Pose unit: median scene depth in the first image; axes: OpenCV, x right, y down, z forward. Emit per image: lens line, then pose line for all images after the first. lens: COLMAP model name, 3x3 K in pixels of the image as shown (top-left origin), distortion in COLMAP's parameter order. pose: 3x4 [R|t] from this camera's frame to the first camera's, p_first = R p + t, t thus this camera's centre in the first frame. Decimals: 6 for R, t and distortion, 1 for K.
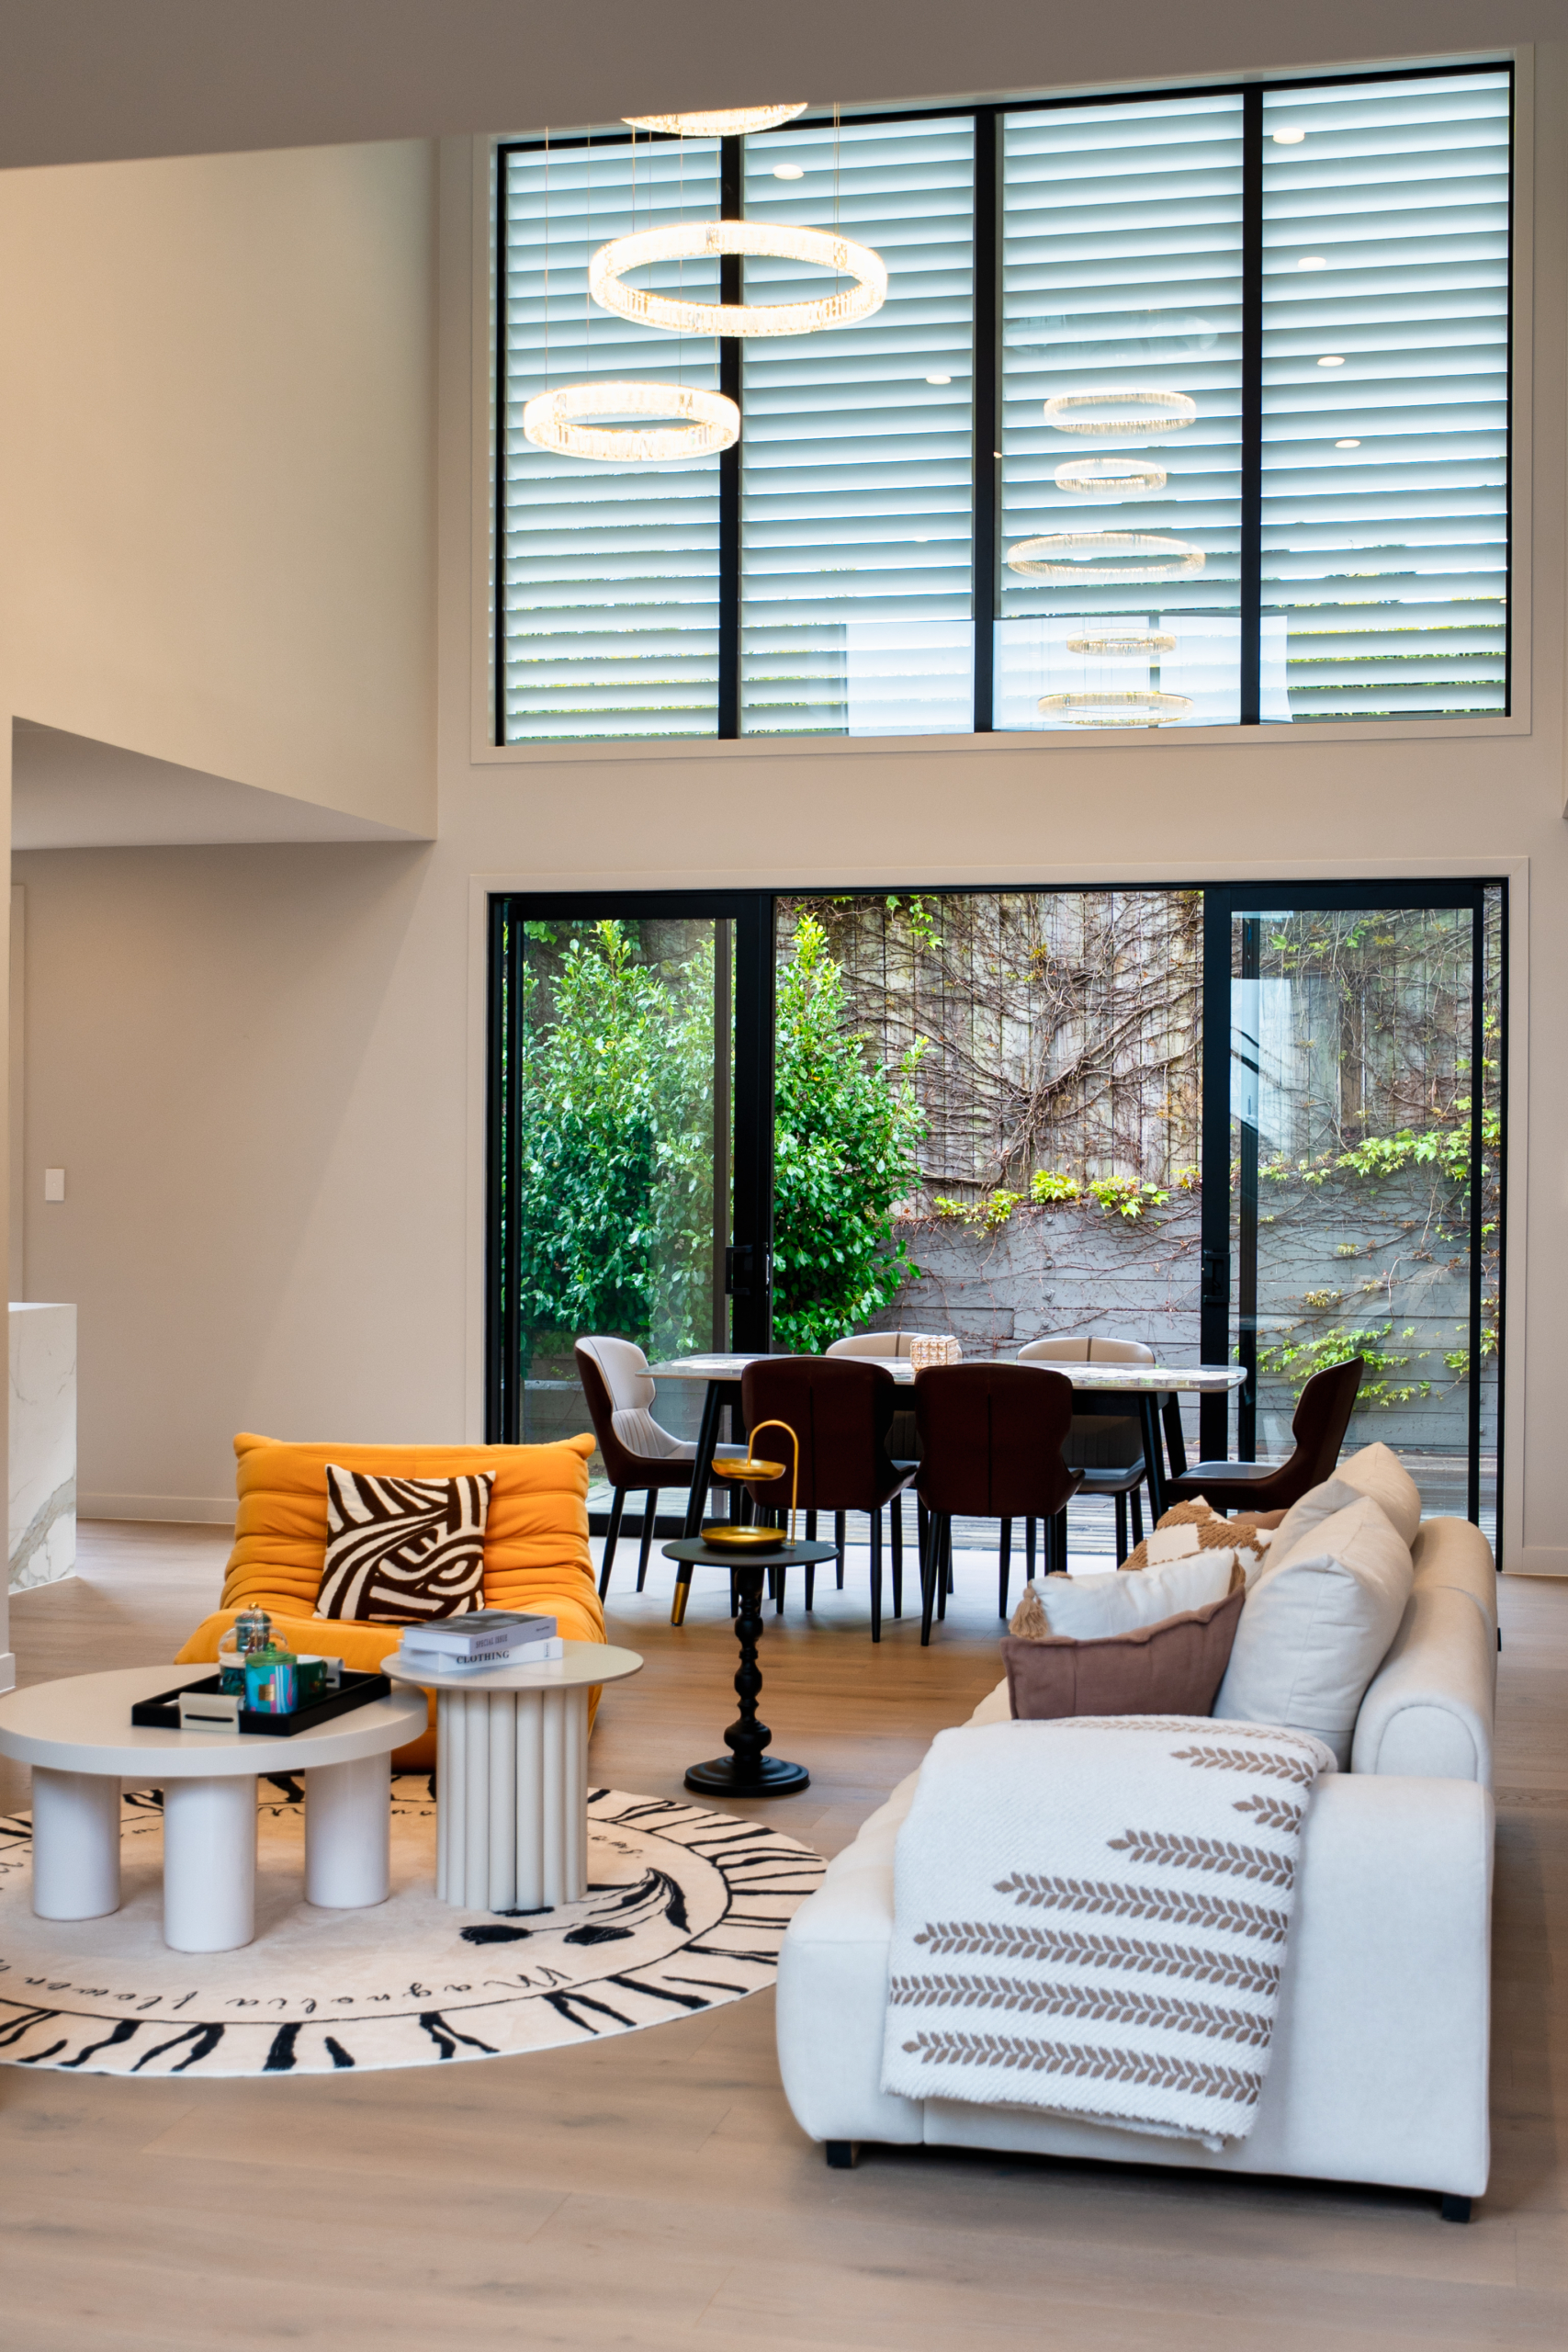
lens RADIAL K [[2834.0, 0, 784.6], [0, 2834.0, 1177.8], [0, 0, 1]] dist [0.008914, 0.000000]
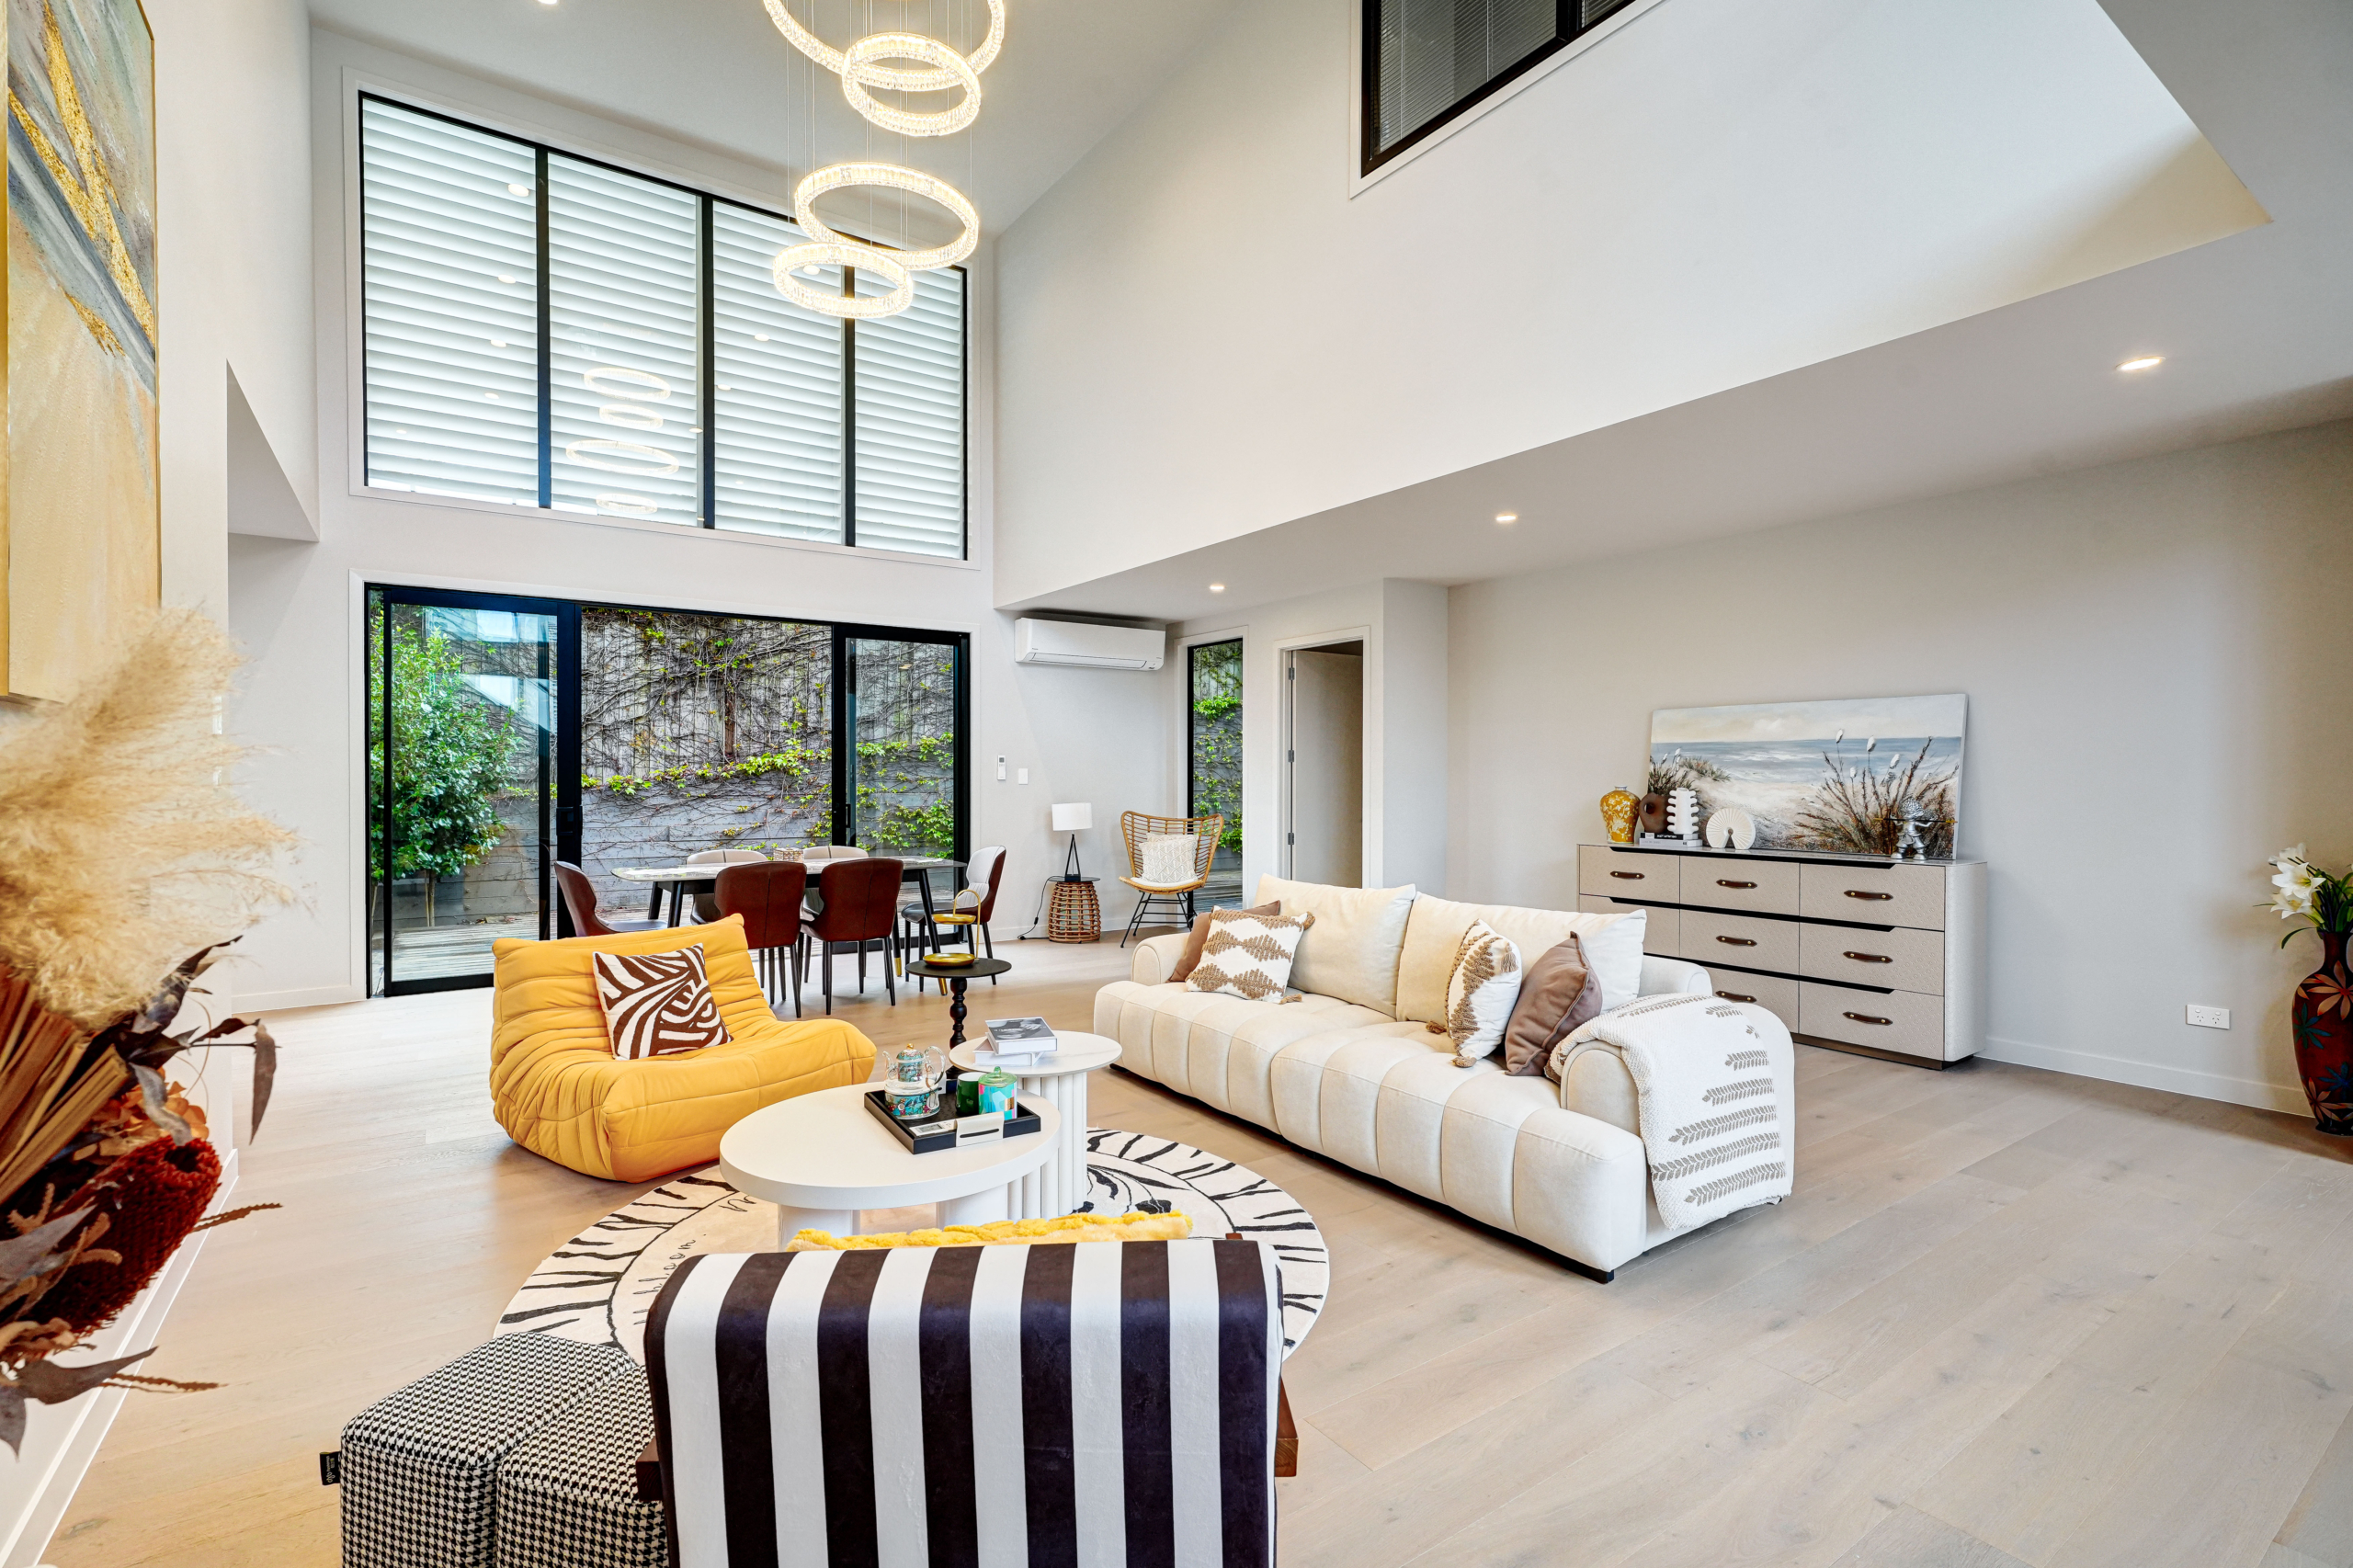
lens RADIAL K [[1062.4, 0, 1178.8], [0, 1062.4, 777.3], [0, 0, 1]] dist [0.003923, 0.000027]
pose [[0.659409, -0.002759, 0.751780, -0.270923], [0.011414, 0.999915, -0.006342, 0.015386], [-0.751698, 0.012763, 0.659384, 0.317116]]
